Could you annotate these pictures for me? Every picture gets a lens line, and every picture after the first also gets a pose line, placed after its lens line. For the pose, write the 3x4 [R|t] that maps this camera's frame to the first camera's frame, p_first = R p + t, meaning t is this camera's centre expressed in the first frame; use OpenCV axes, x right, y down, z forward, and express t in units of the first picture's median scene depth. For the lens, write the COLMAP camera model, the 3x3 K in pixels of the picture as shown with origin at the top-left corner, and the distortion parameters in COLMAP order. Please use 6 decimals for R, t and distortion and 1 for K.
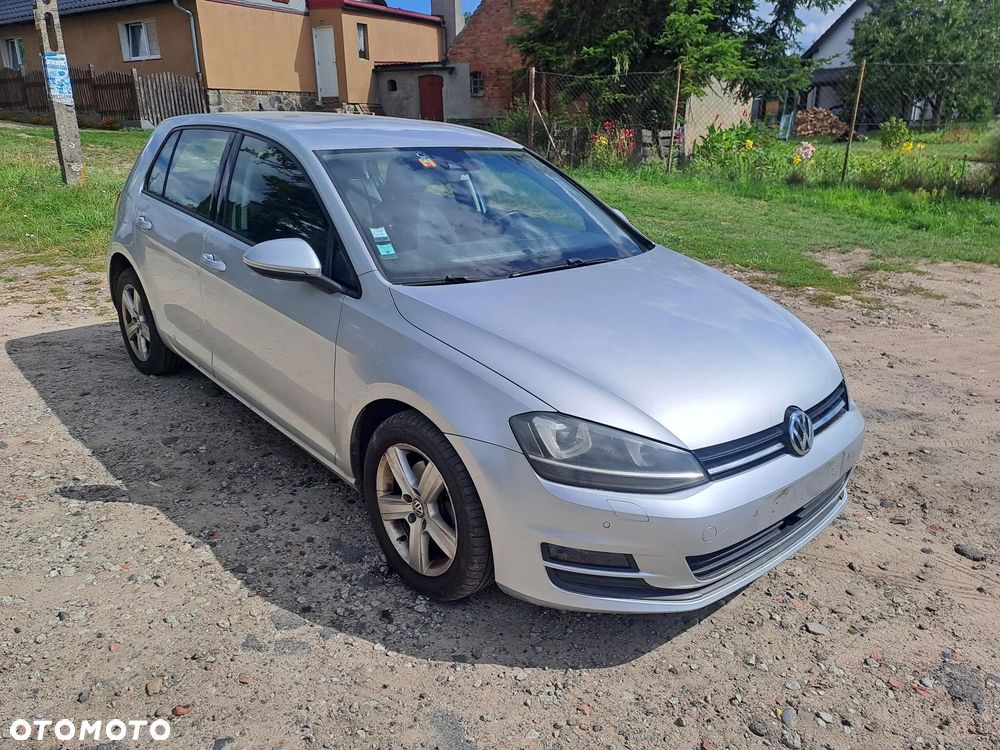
lens RADIAL K [[769.7, 0, 486.3], [0, 769.7, 378.6], [0, 0, 1]] dist [0.029462, -0.012791]
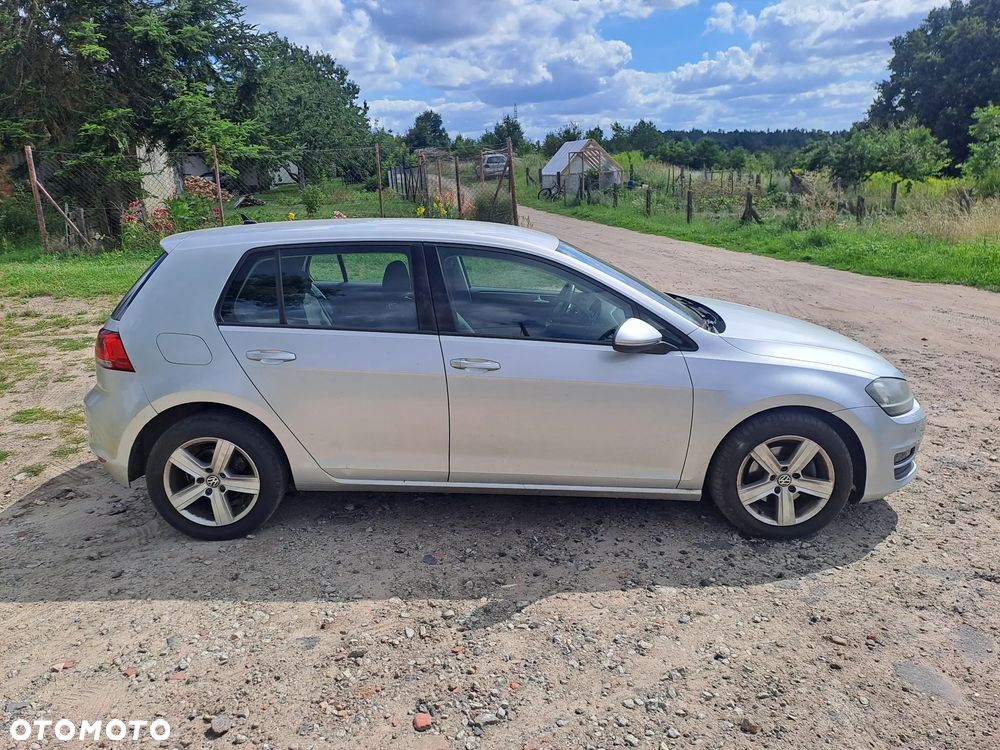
lens RADIAL K [[769.7, 0, 486.3], [0, 769.7, 378.6], [0, 0, 1]] dist [0.029462, -0.012791]
pose [[0.661868, -0.225946, 0.714758, -1.175446], [0.278504, 0.959363, 0.045373, -0.188773], [-0.695964, 0.169032, 0.697898, 0.287121]]
